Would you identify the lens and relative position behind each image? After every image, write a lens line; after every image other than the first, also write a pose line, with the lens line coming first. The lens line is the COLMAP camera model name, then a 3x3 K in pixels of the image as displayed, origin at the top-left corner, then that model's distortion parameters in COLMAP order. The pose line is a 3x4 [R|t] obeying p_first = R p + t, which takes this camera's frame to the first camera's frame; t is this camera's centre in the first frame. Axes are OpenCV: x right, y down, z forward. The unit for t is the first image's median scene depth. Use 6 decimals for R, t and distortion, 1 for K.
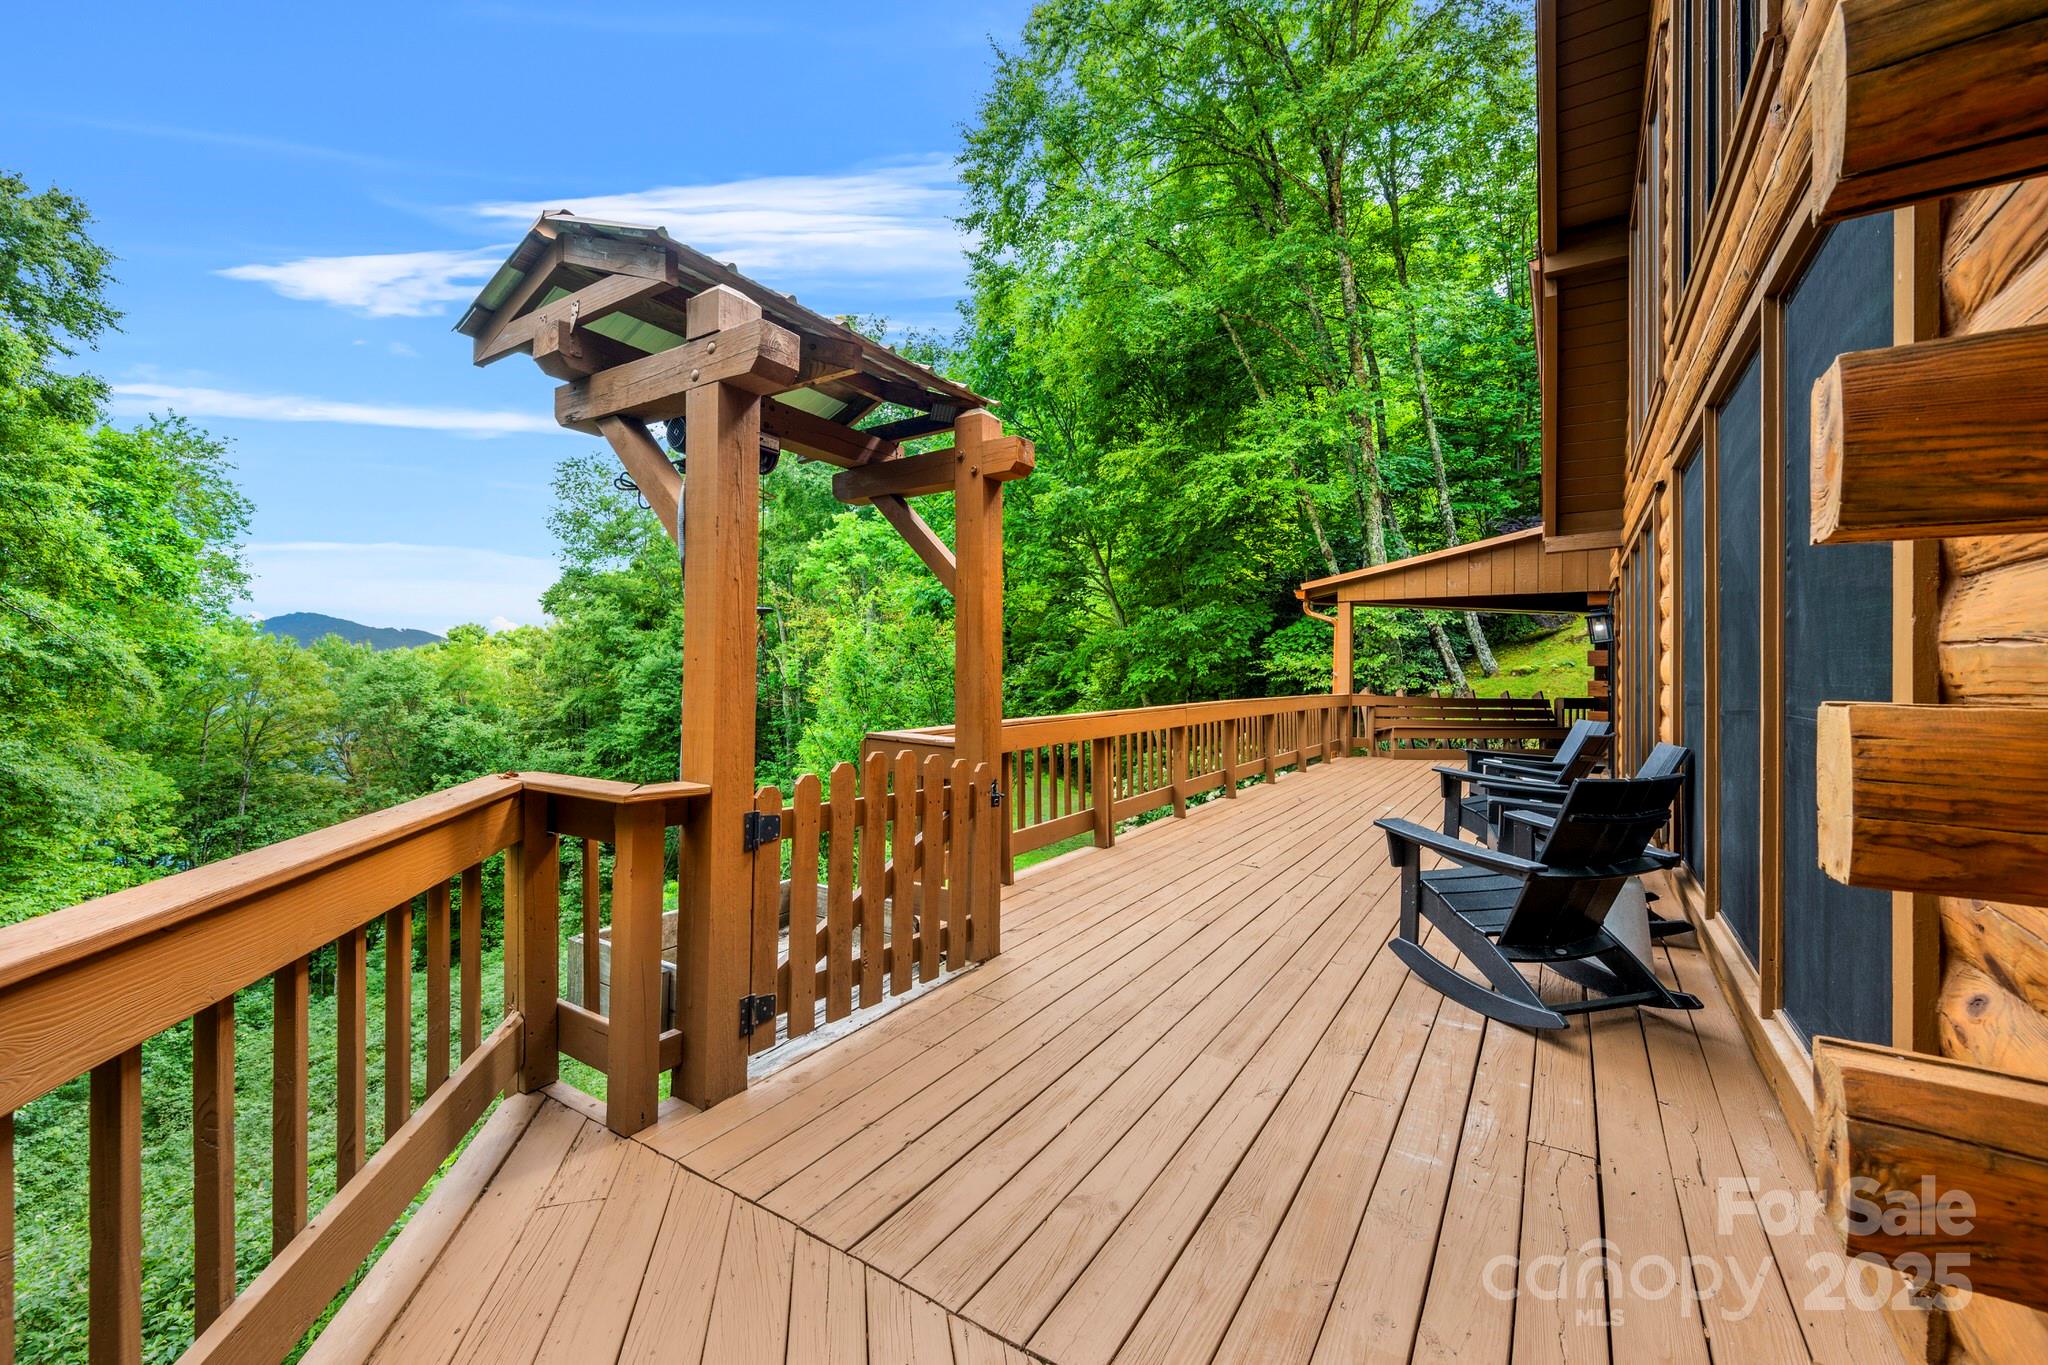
lens RADIAL K [[809.2, 0, 1030.1], [0, 809.2, 672.5], [0, 0, 1]] dist [-0.000769, 0.000215]
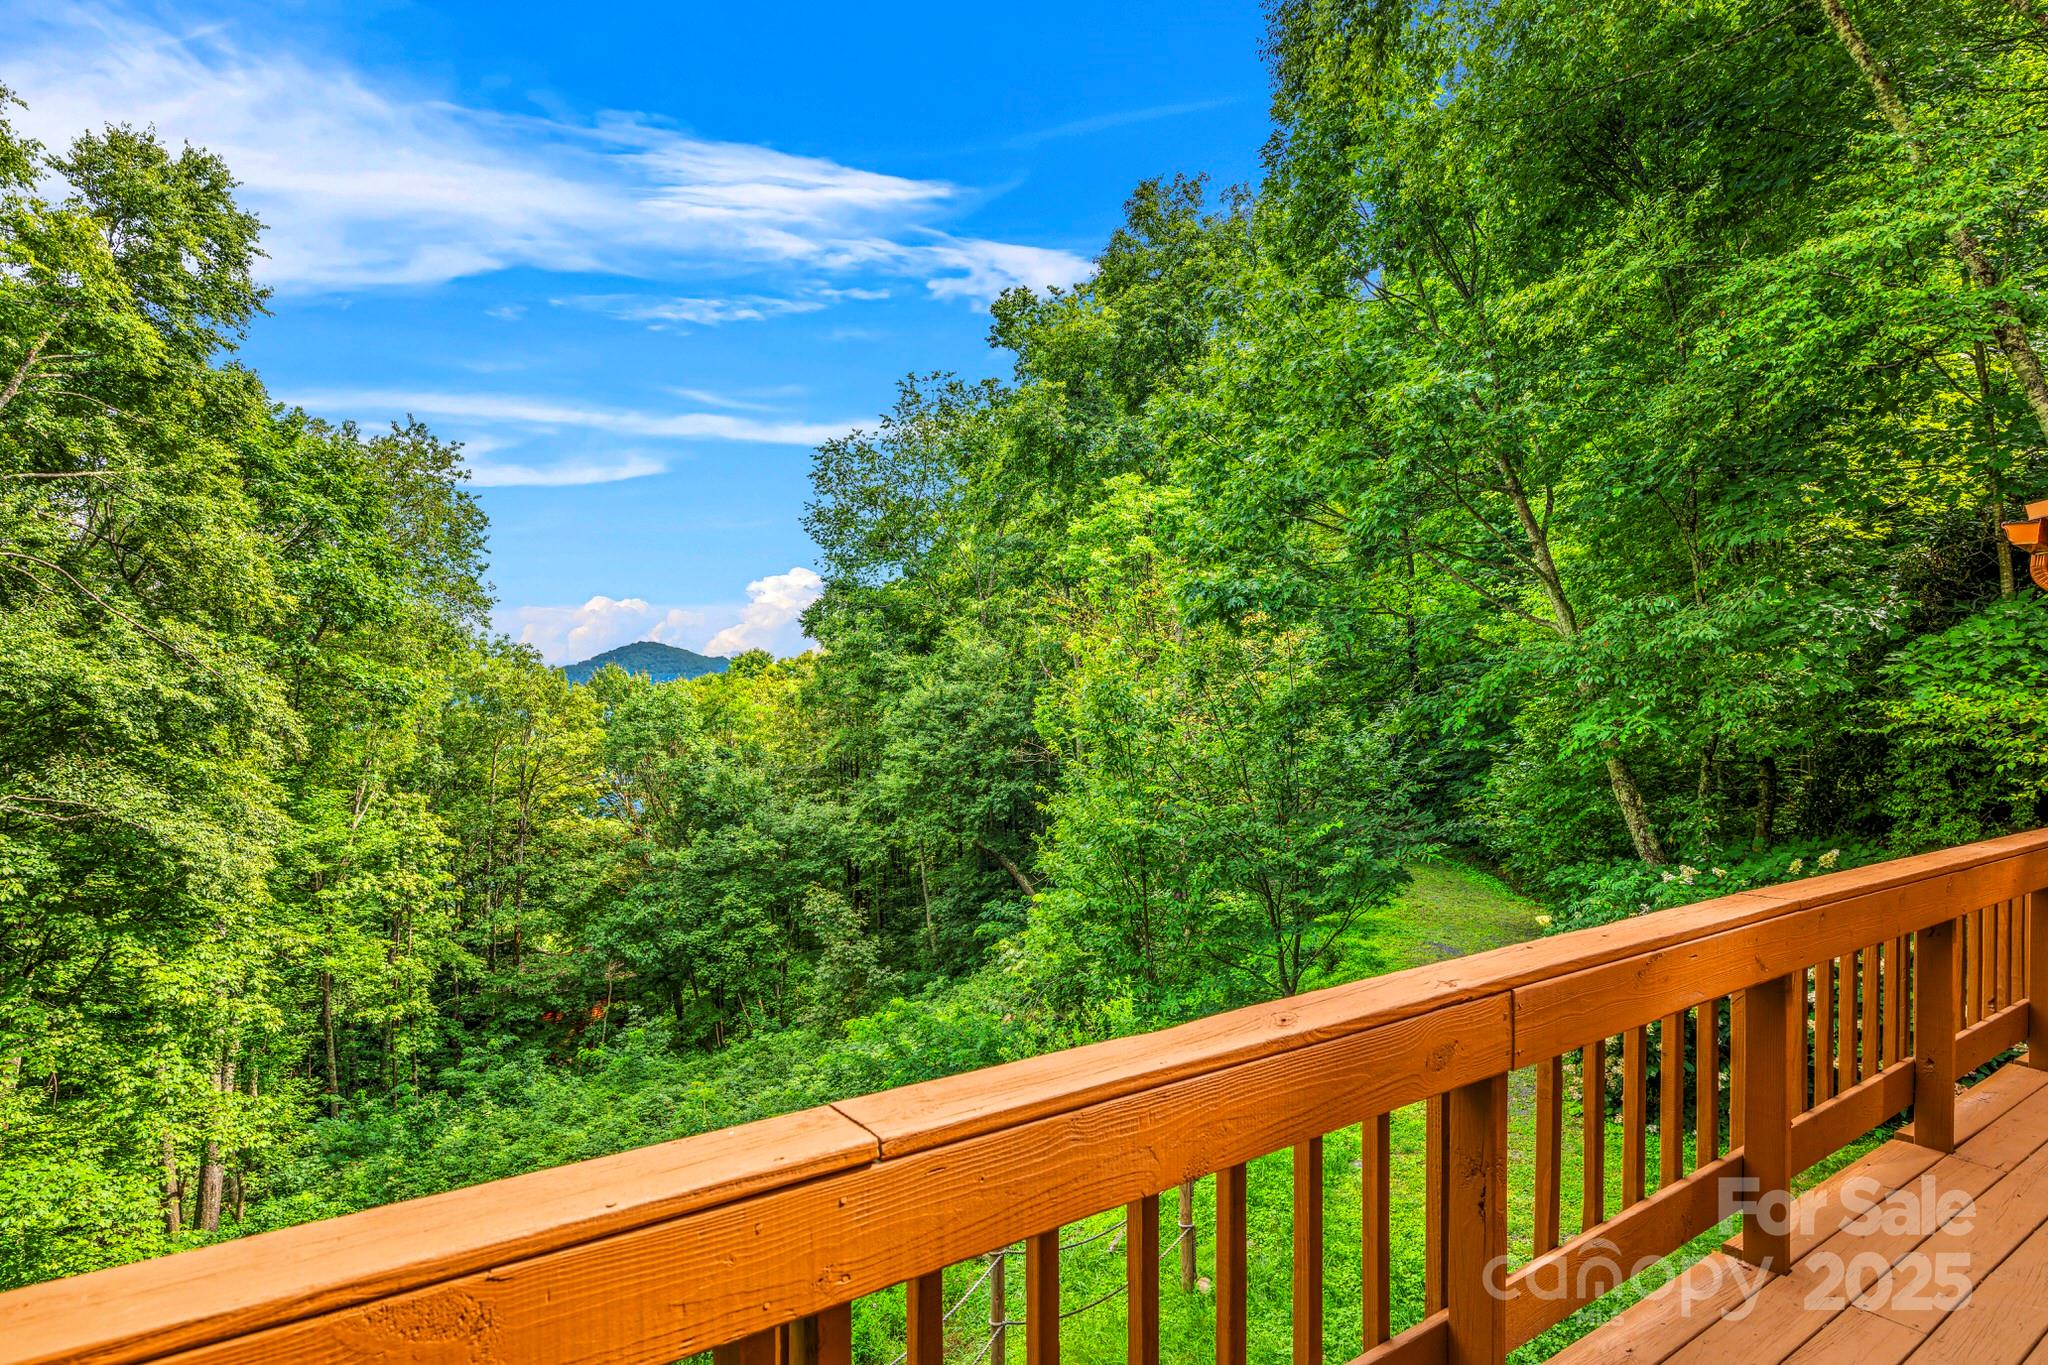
lens RADIAL K [[1067.3, 0, 1047.5], [0, 1067.3, 740.8], [0, 0, 1]] dist [0.004444, 0.001279]
pose [[0.931264, 0.014111, -0.364071, 0.037888], [-0.002297, 0.999457, 0.032863, -0.006679], [0.364337, -0.029768, 0.930791, 0.147416]]
